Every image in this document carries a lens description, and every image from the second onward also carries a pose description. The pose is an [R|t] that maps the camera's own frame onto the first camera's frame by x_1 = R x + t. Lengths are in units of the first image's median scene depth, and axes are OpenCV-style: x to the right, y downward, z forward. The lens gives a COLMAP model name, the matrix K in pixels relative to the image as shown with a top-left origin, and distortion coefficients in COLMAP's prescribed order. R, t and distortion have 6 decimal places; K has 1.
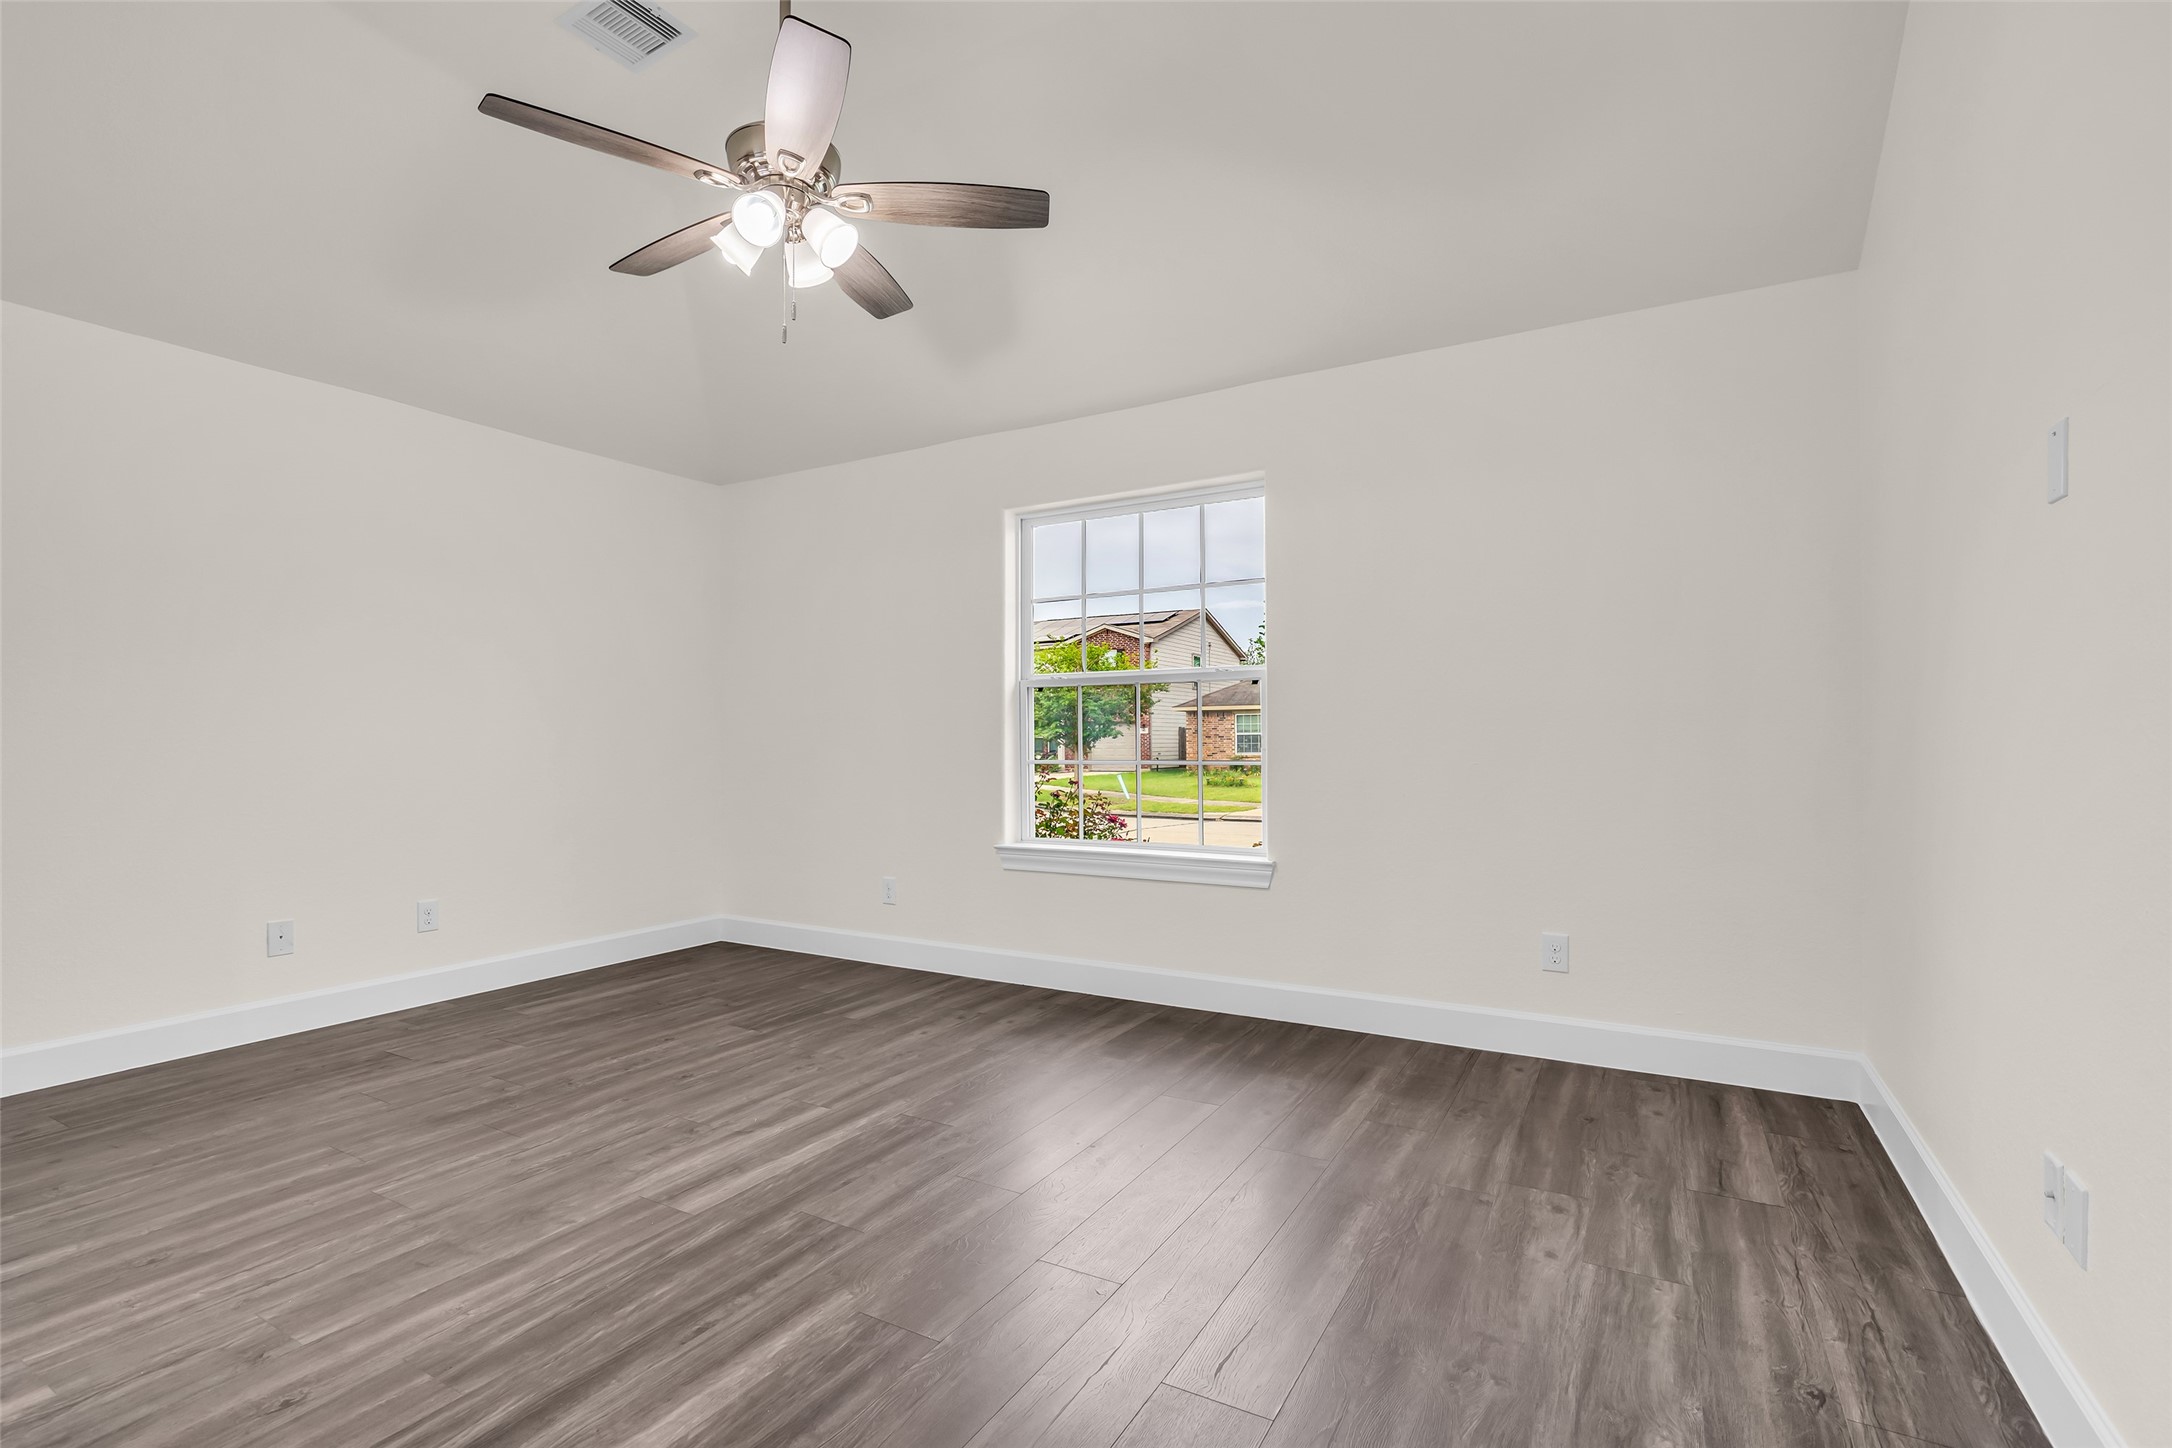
lens RADIAL K [[1004.1, 0, 1078.6], [0, 1004.1, 734.9], [0, 0, 1]] dist [-0.014593, 0.001731]
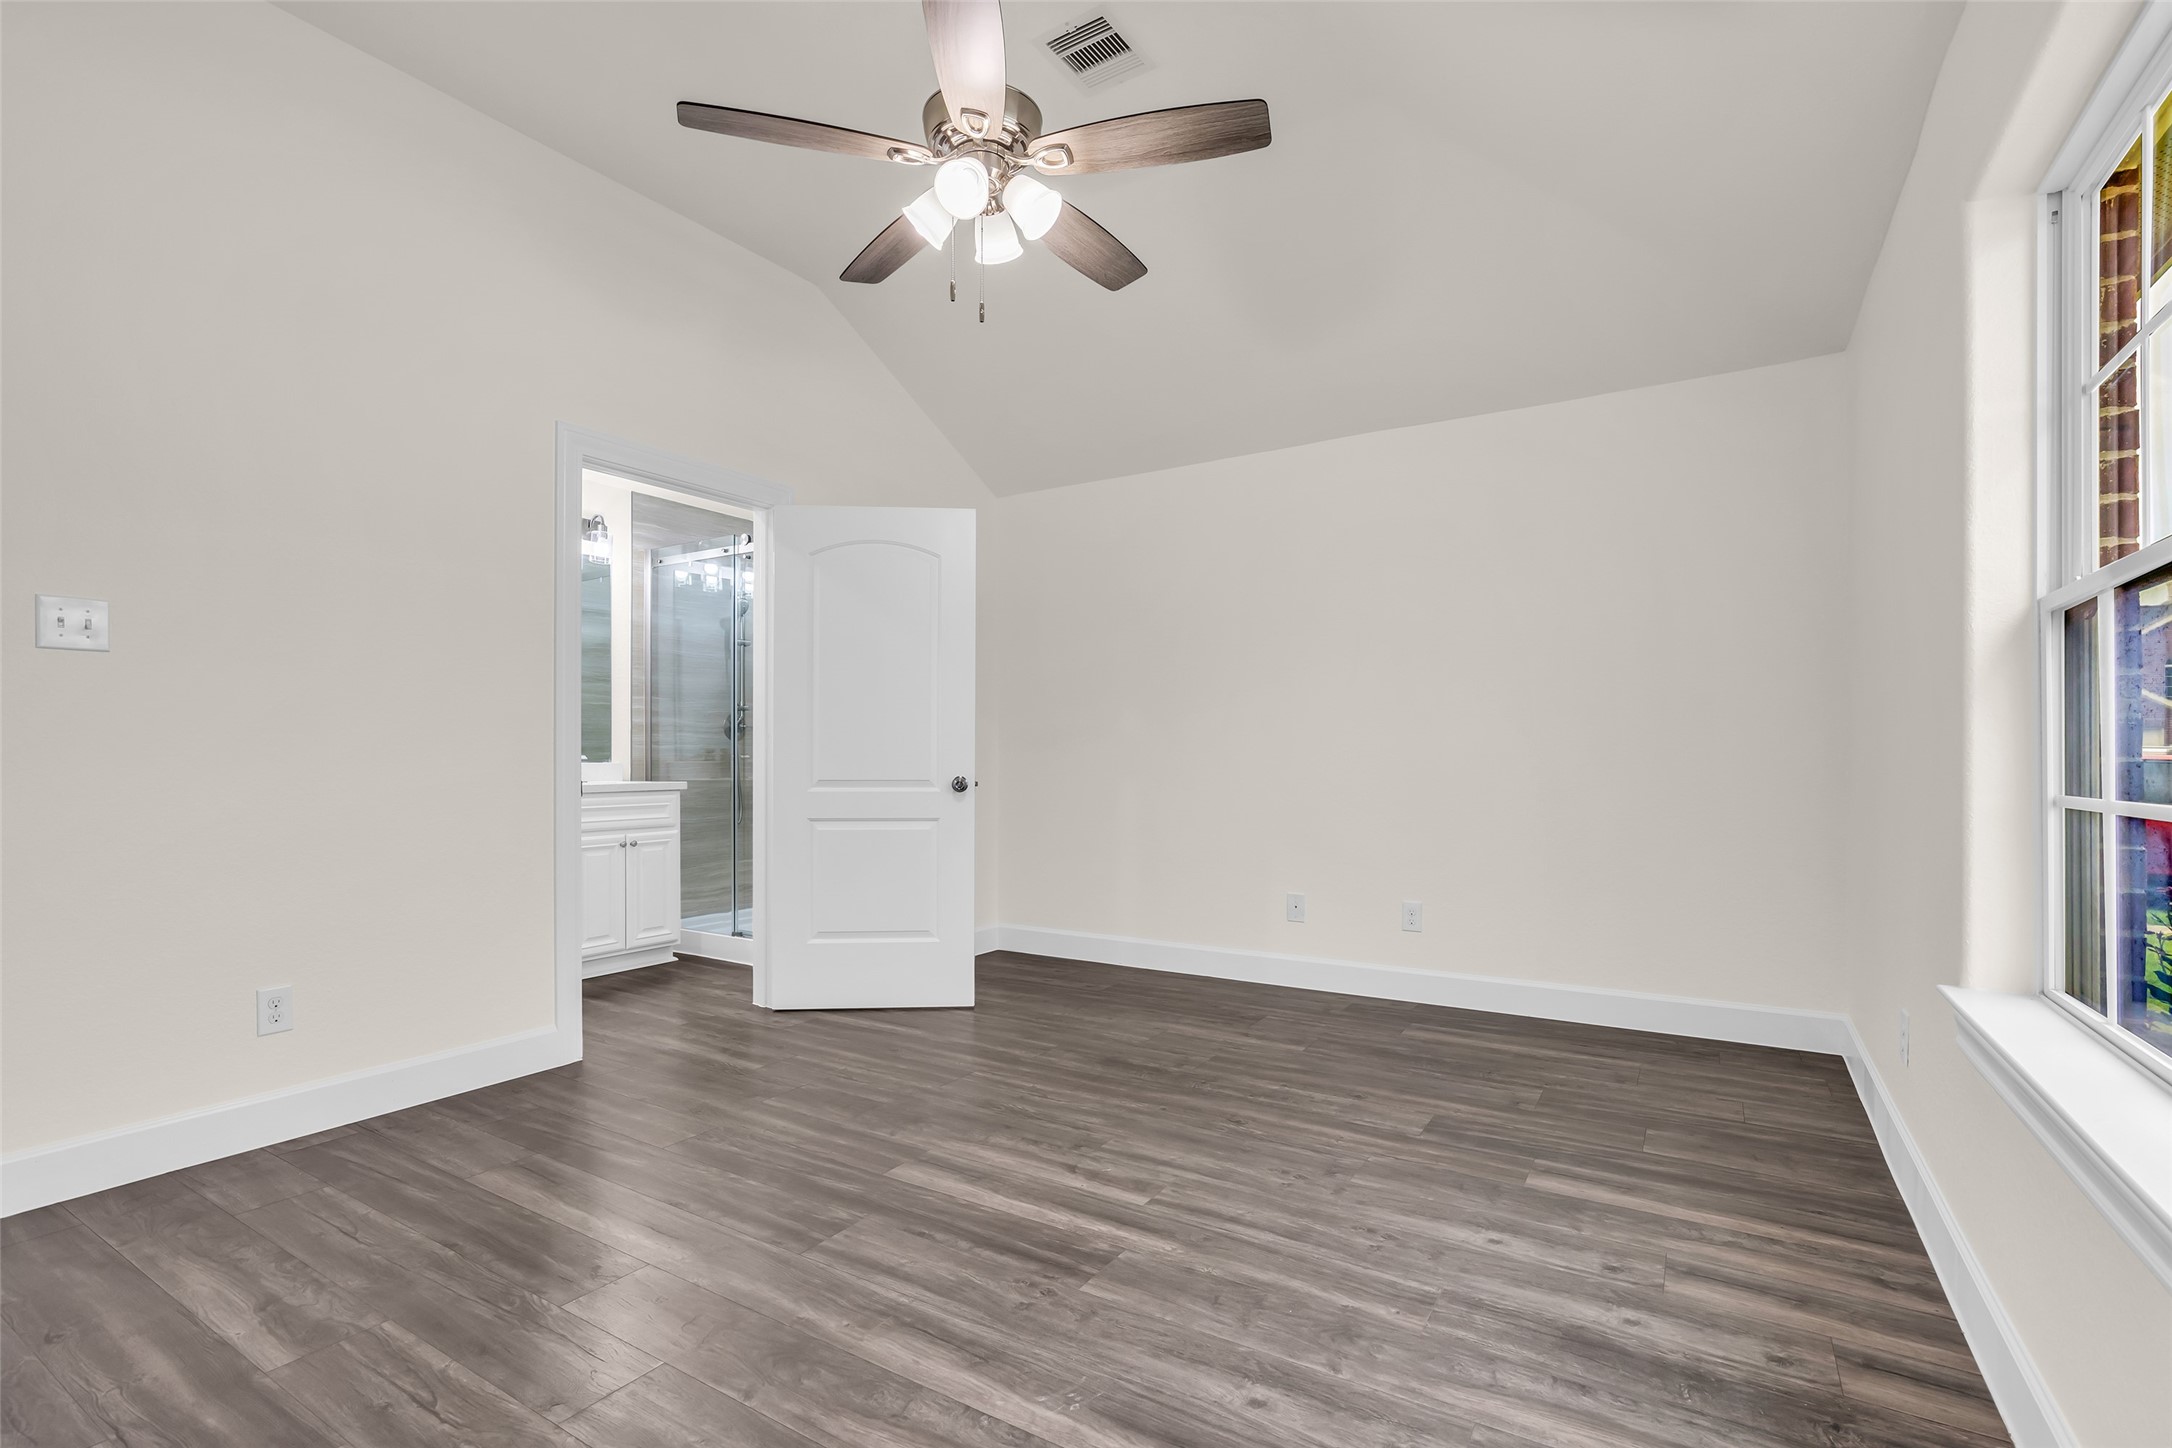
lens RADIAL K [[1004.1, 0, 1078.4], [0, 1004.1, 734.5], [0, 0, 1]] dist [-0.014593, 0.001731]
pose [[-0.037323, -0.011622, -0.999236, 0.524376], [0.006261, 0.999910, -0.011863, 0.005146], [0.999284, -0.006699, -0.037247, 0.917107]]
